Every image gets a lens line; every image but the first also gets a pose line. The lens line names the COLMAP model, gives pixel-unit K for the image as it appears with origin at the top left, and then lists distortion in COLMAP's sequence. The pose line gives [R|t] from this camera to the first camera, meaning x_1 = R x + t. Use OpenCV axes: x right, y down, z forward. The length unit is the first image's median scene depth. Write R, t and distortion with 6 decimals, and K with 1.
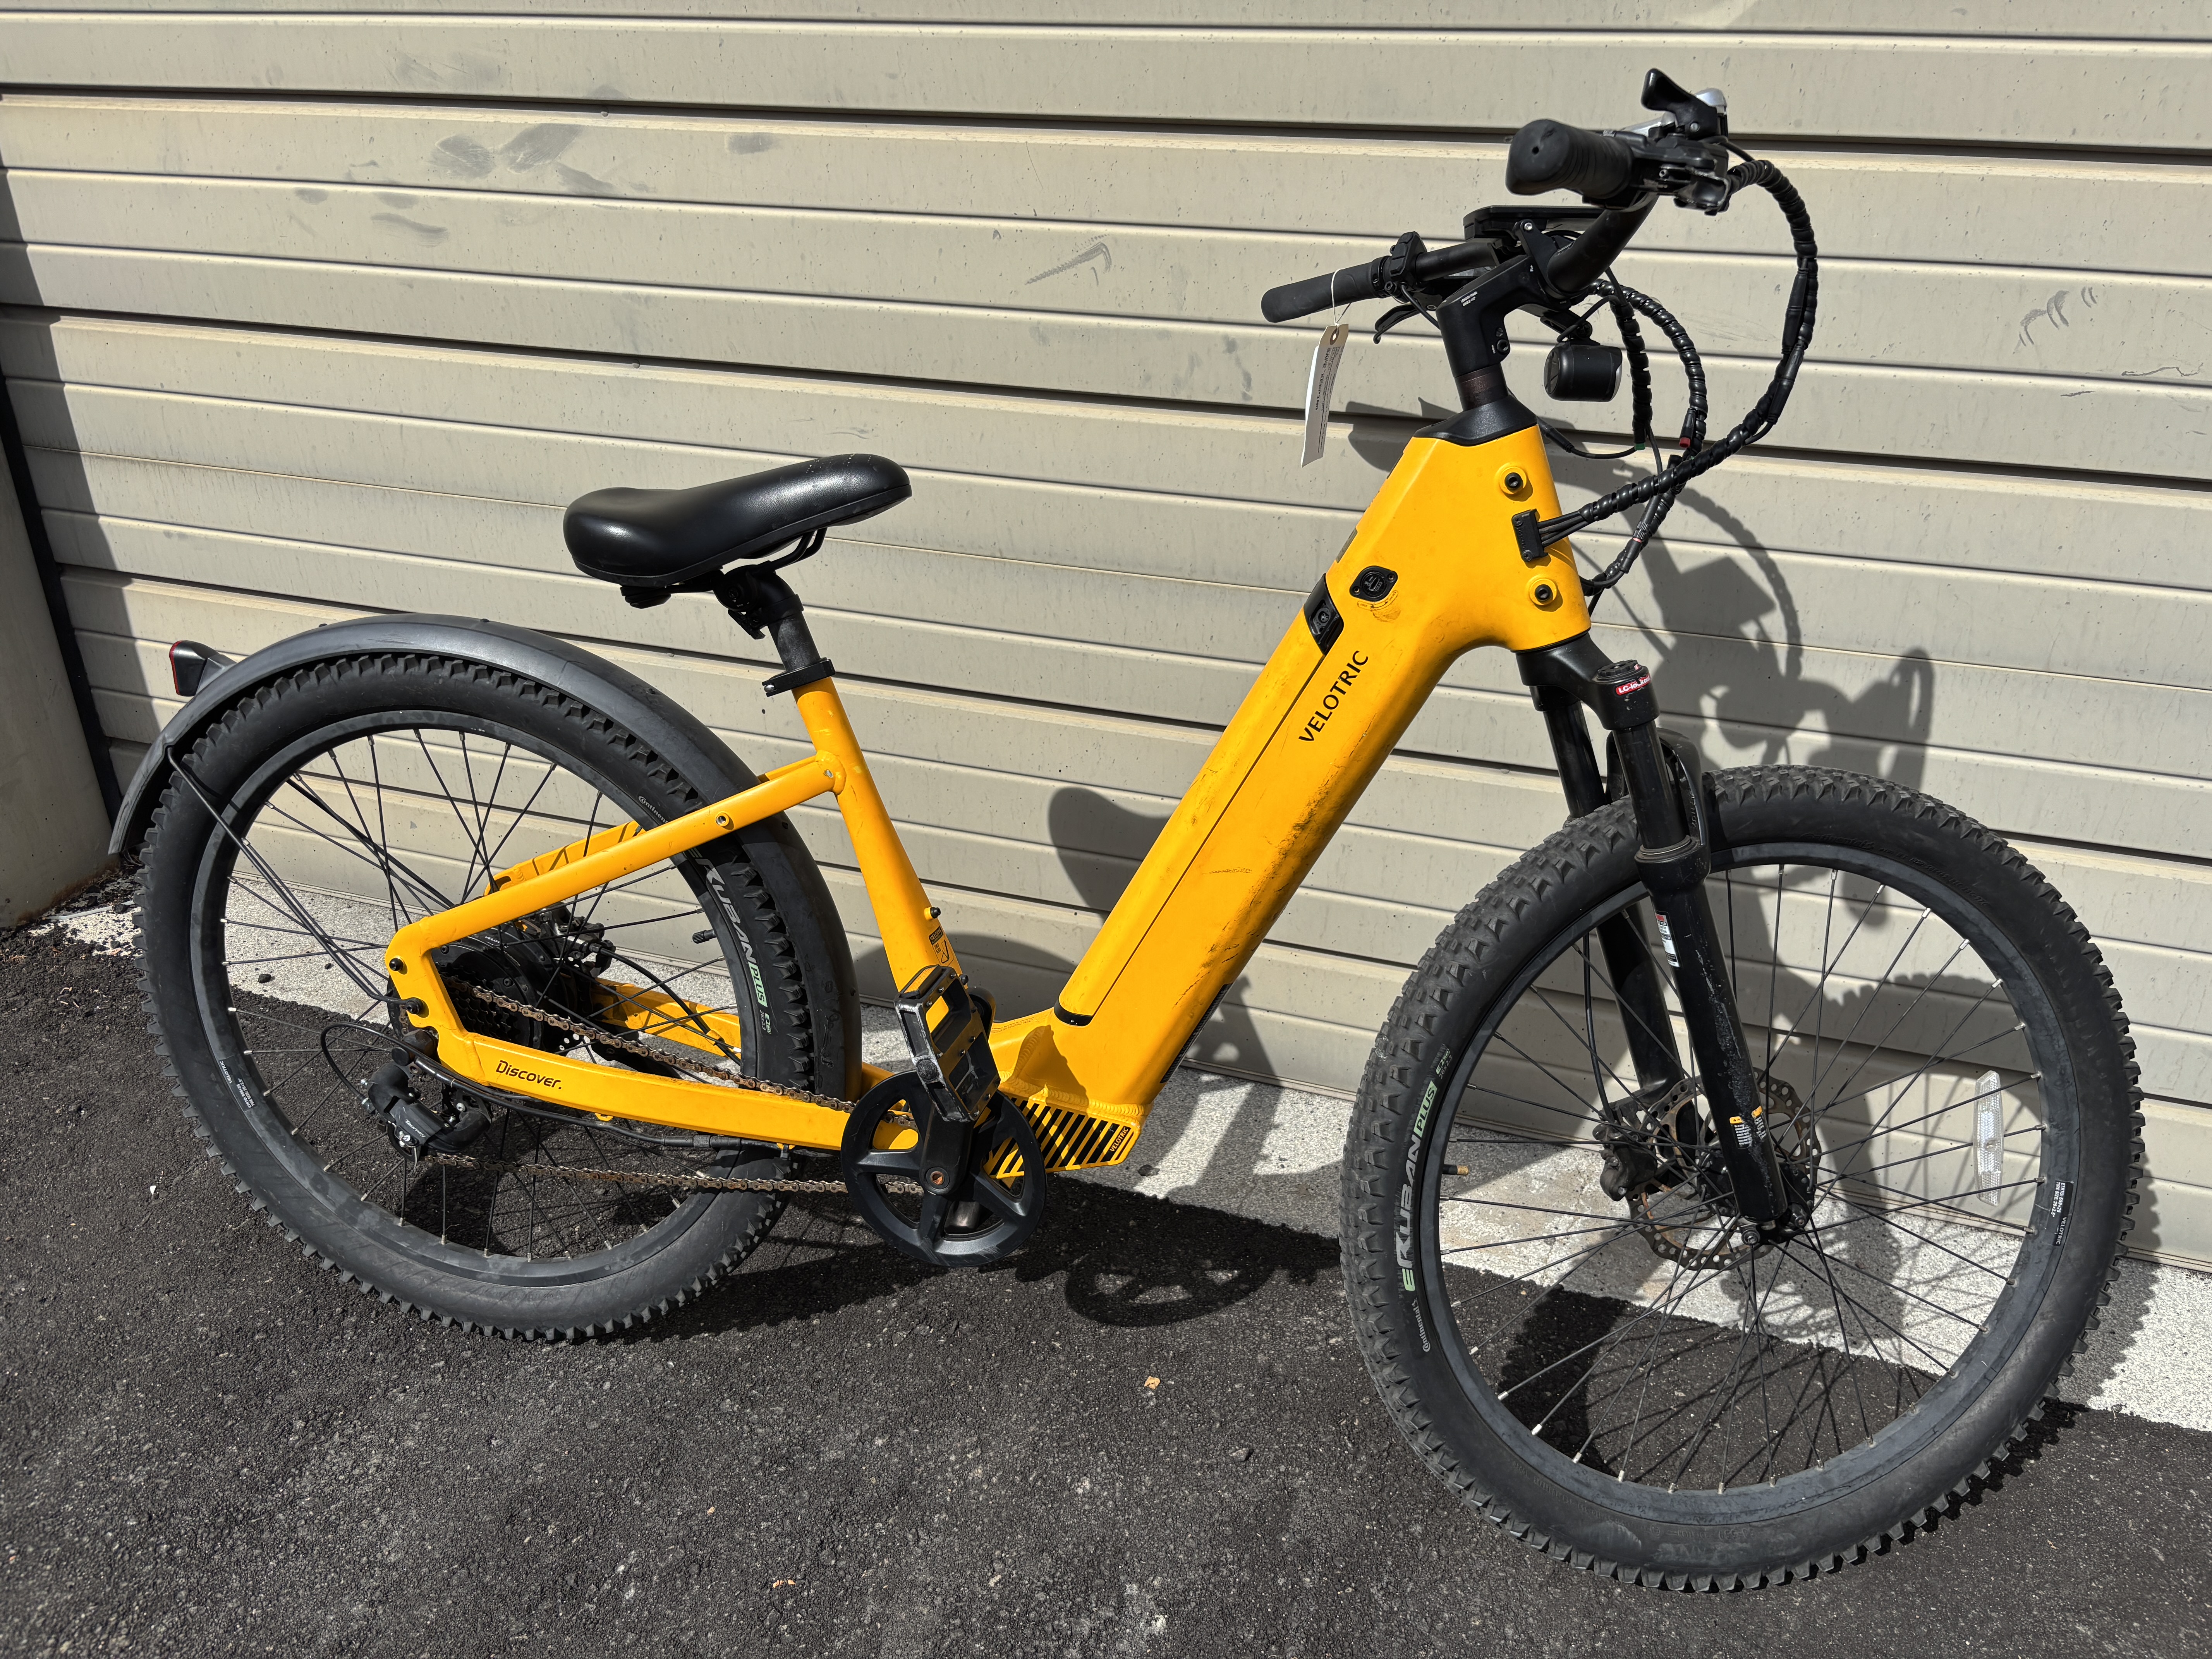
lens RADIAL K [[1691.7, 0, 1103.1], [0, 1691.7, 827.6], [0, 0, 1]] dist [0.057238, -0.075745]
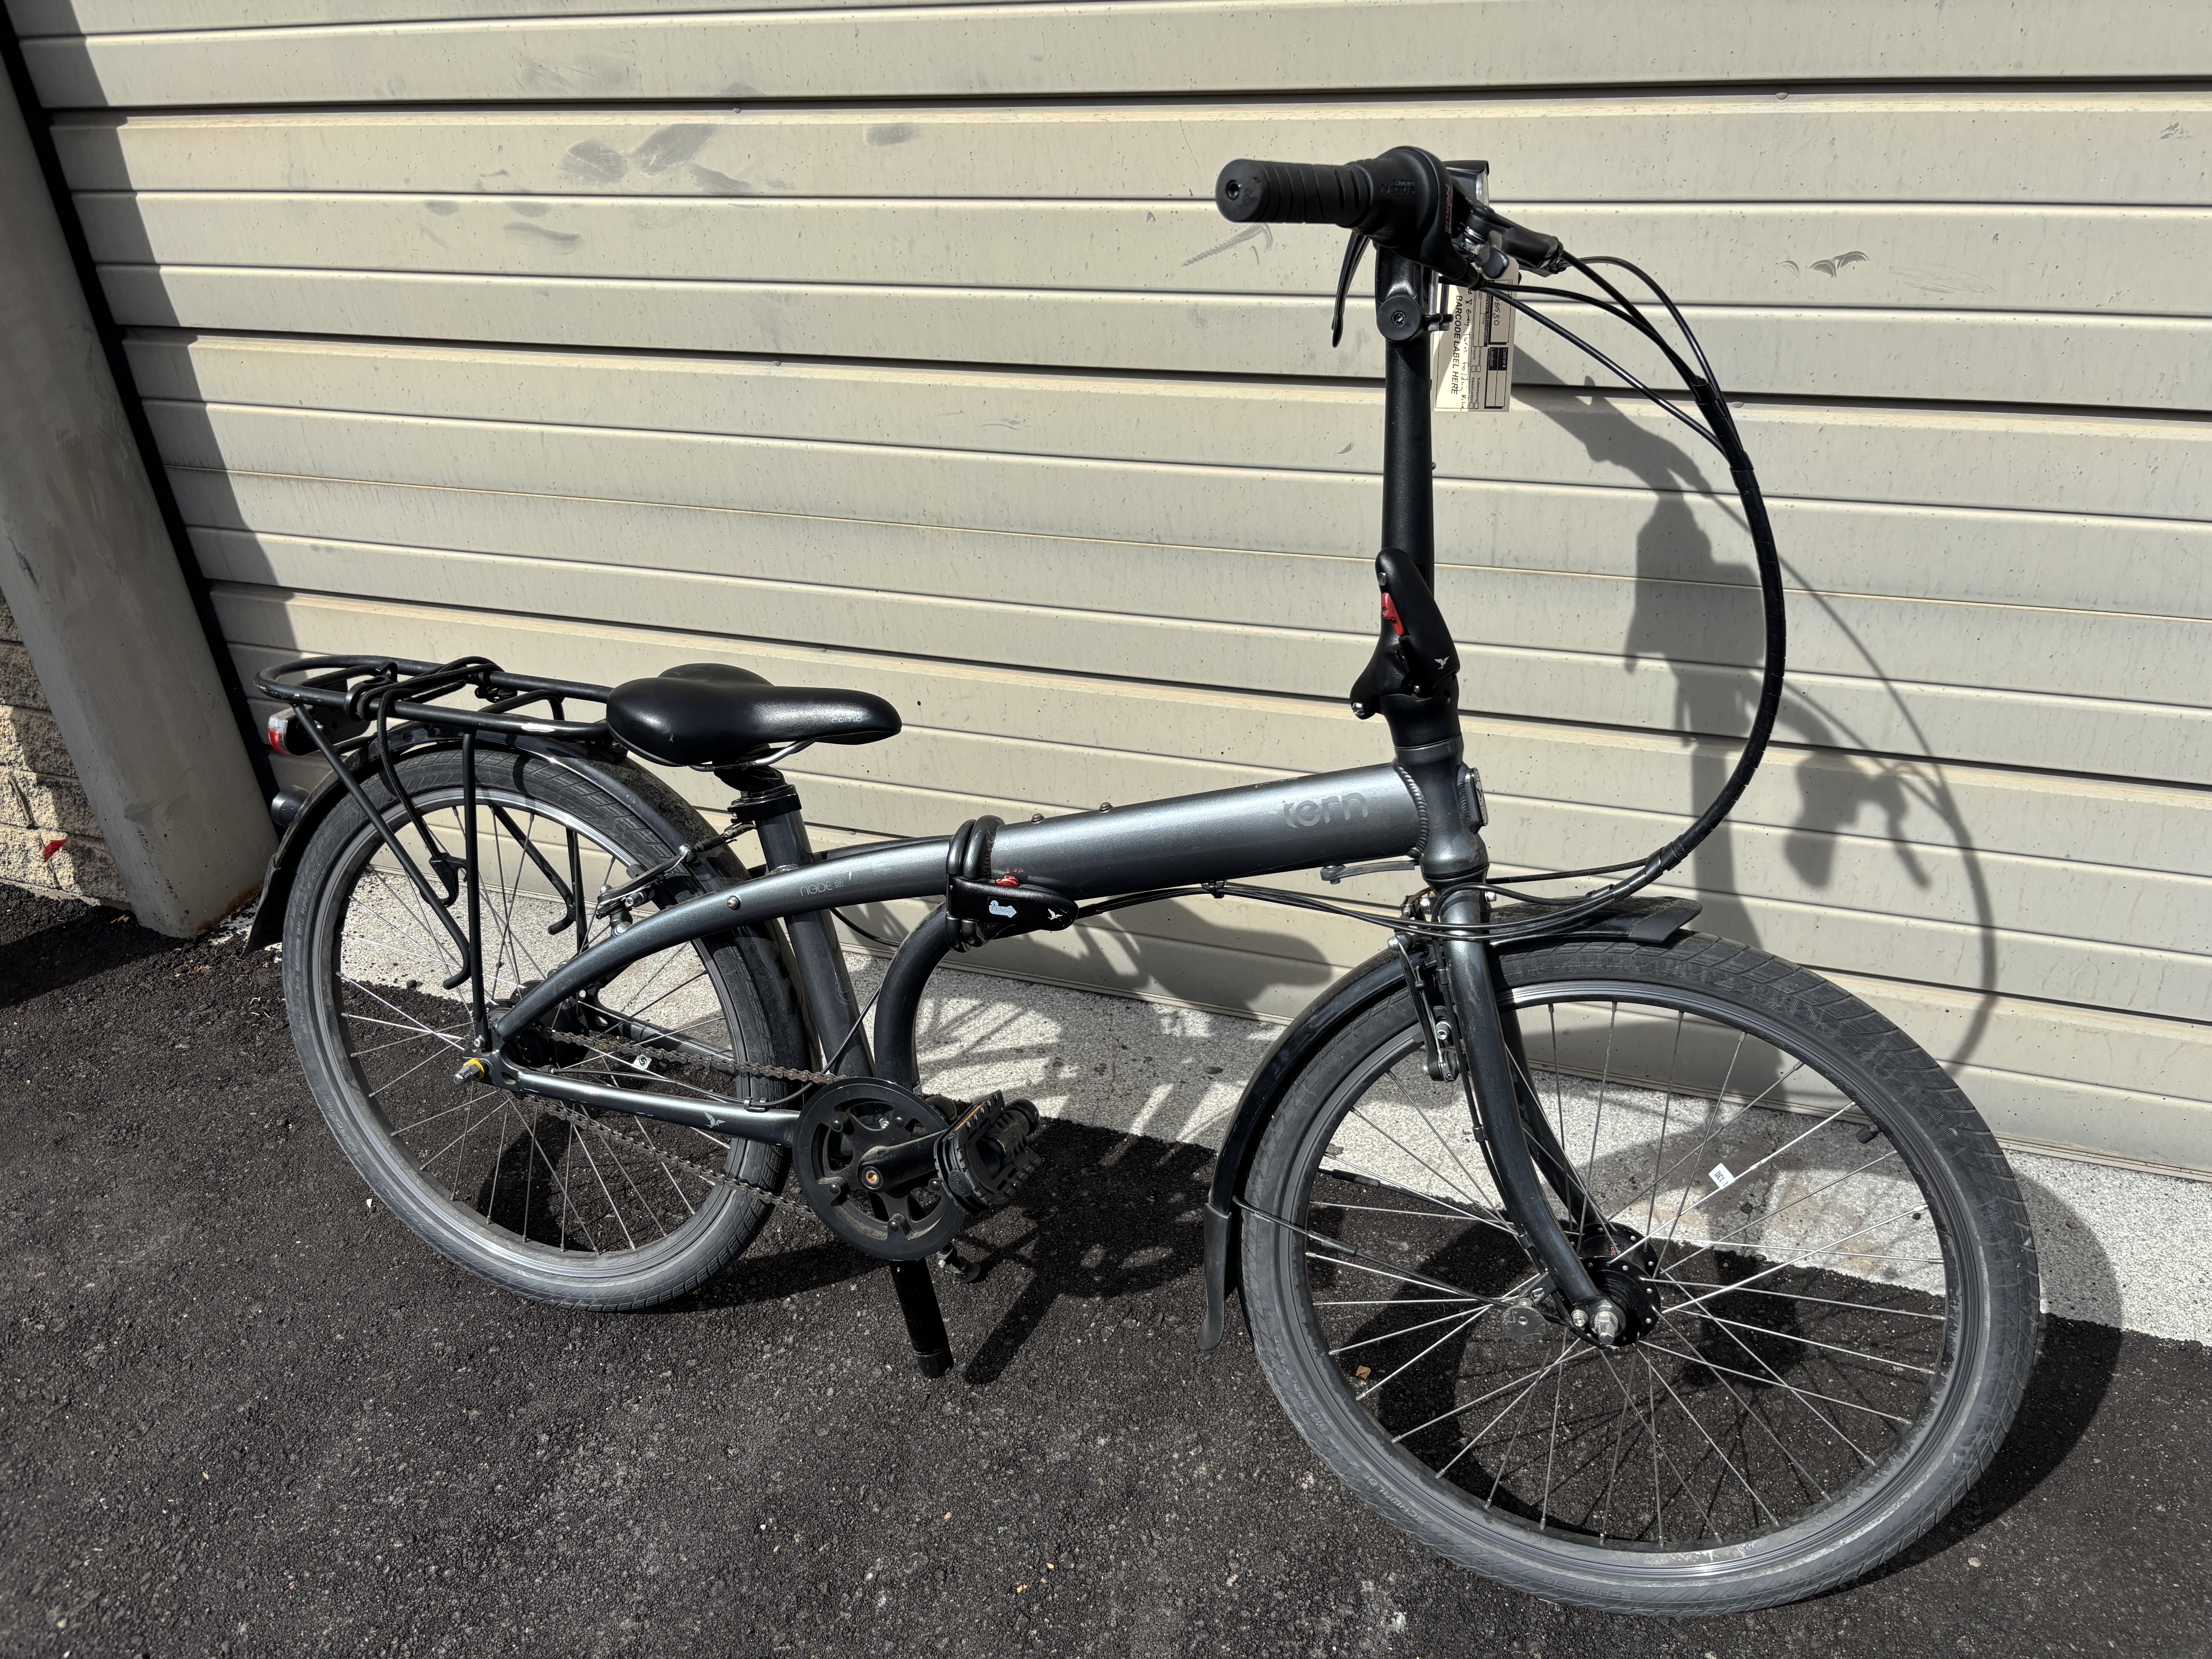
lens RADIAL K [[1698.8, 0, 1086.8], [0, 1698.8, 835.0], [0, 0, 1]] dist [0.044575, -0.062200]
pose [[0.997712, -0.045907, -0.049630, -0.069413], [0.049337, 0.996309, 0.070250, -0.070710], [0.046222, -0.072538, 0.996294, 0.005284]]
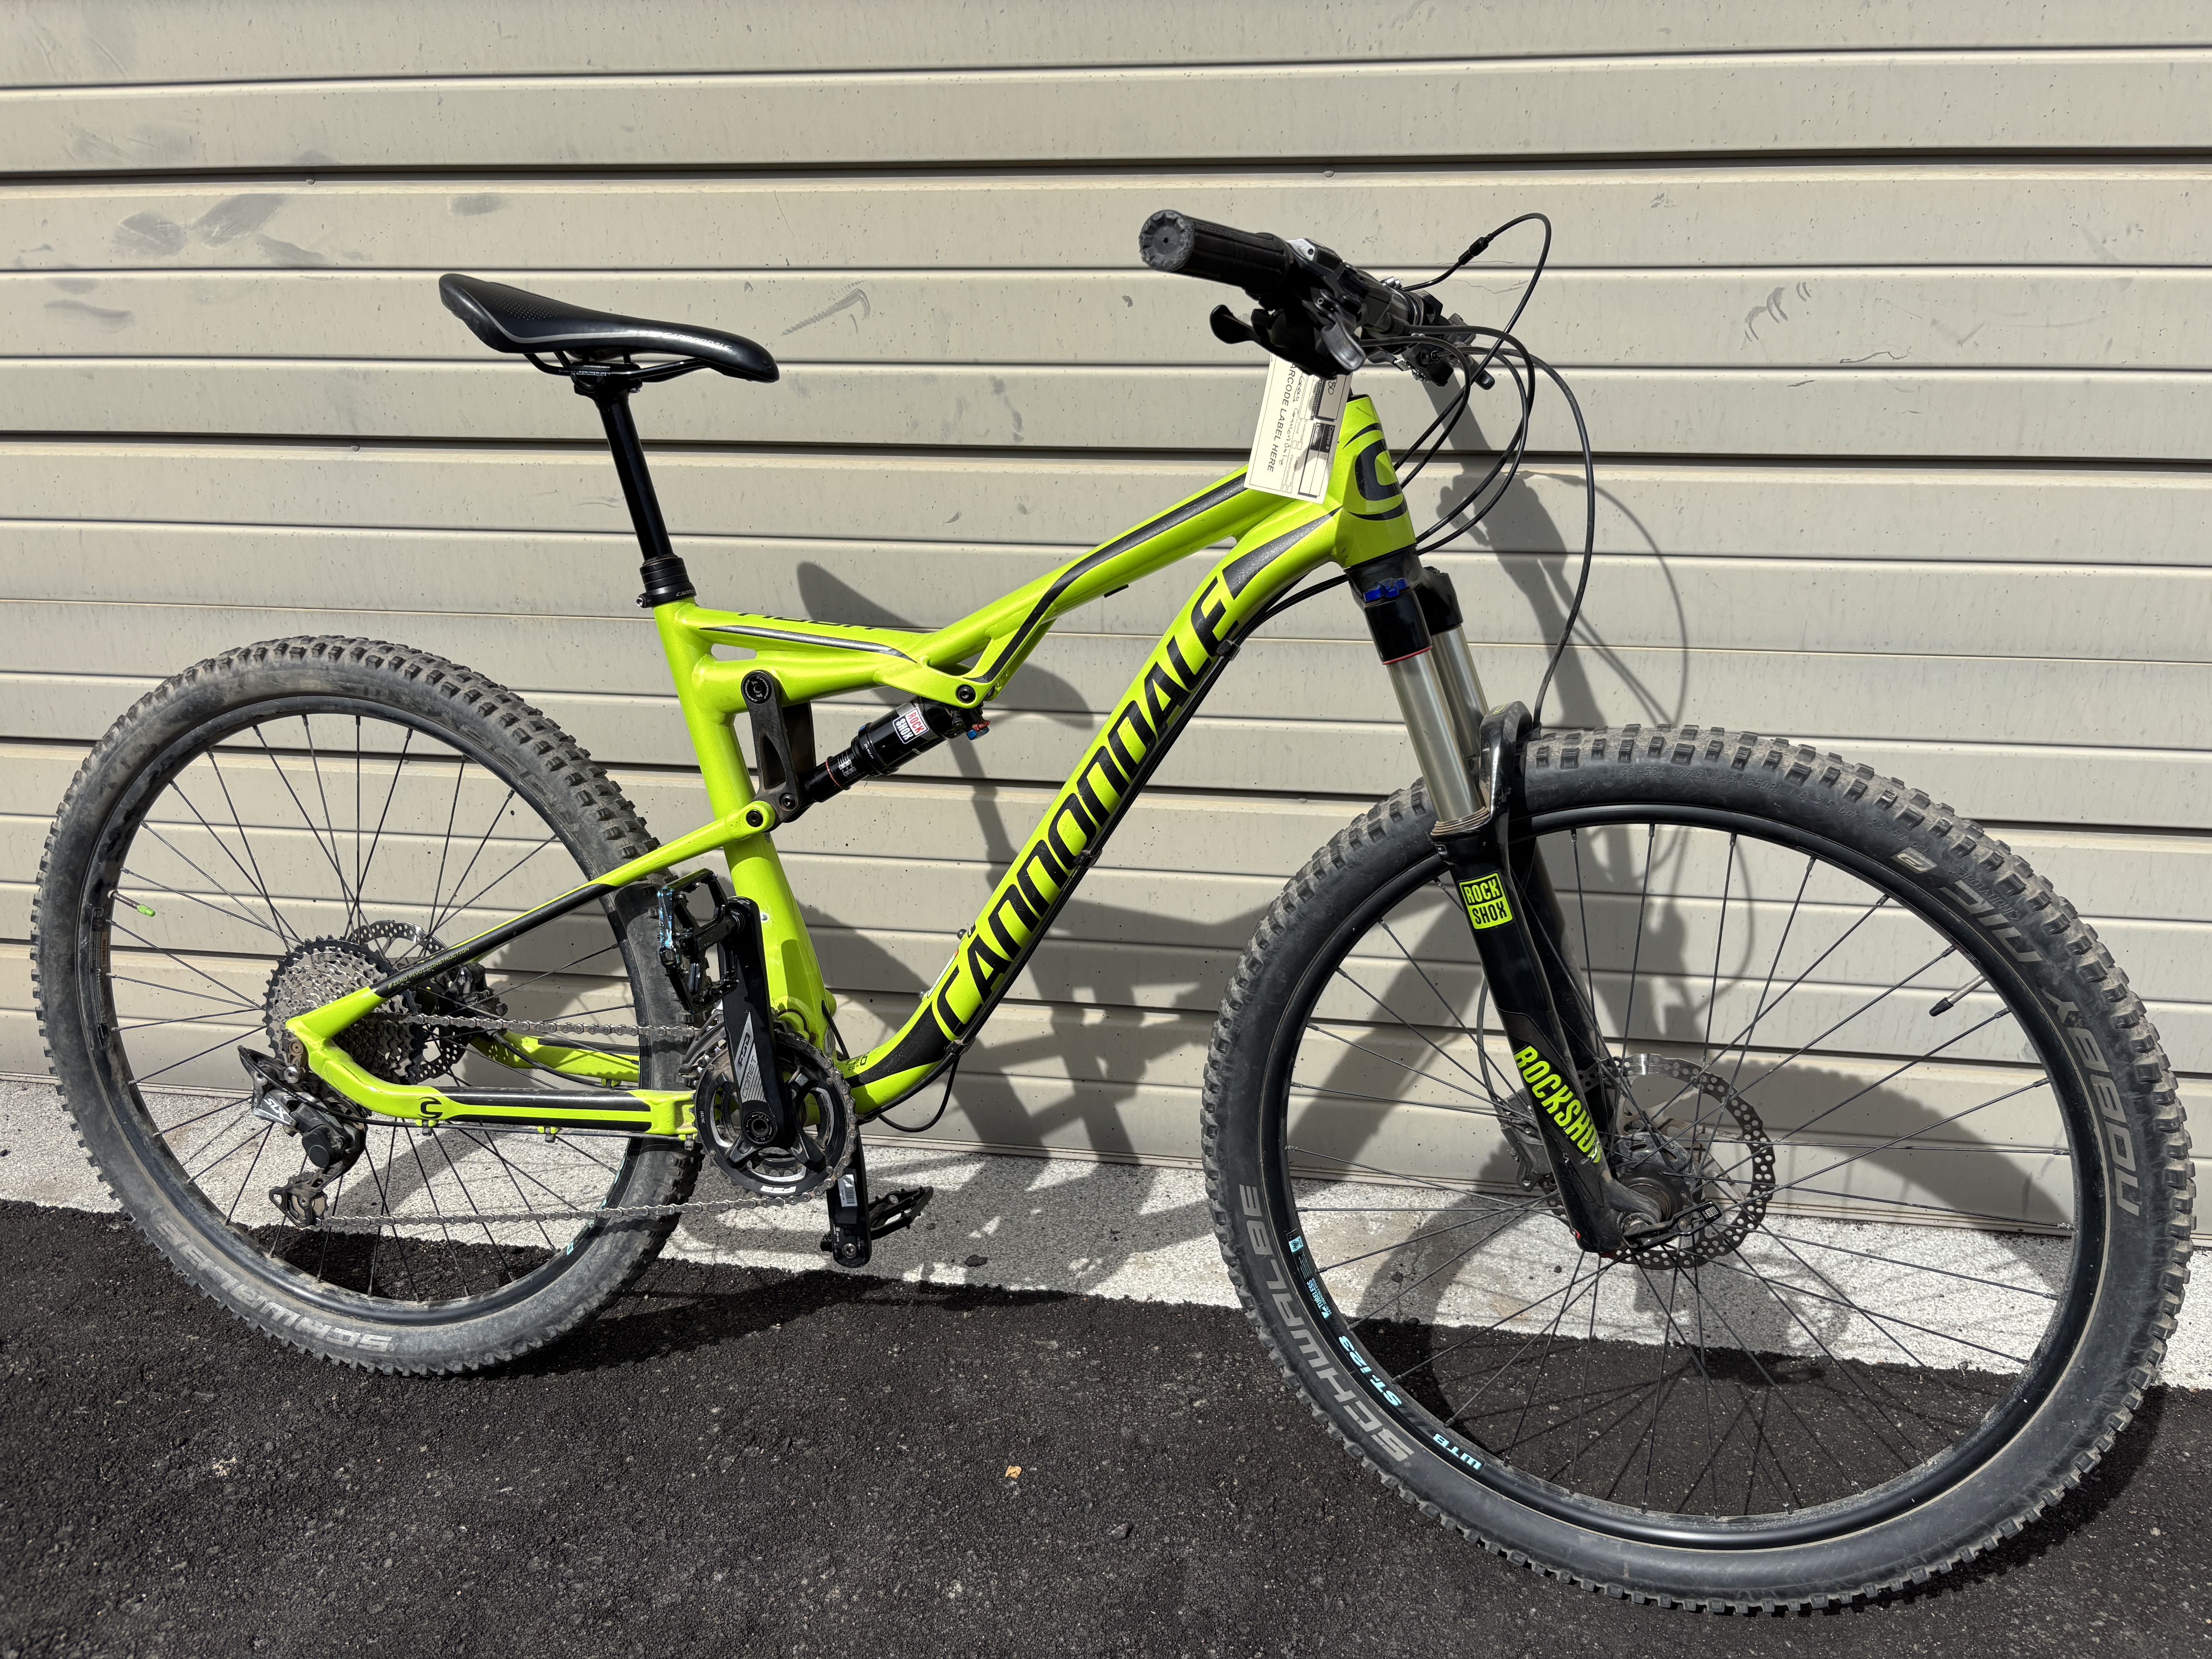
lens RADIAL K [[1698.2, 0, 1090.8], [0, 1698.2, 825.7], [0, 0, 1]] dist [0.054481, -0.074854]
pose [[0.983399, -0.074174, 0.165605, -0.056596], [0.091753, 0.990632, -0.101146, 0.077068], [-0.156551, 0.114662, 0.980992, 0.047773]]
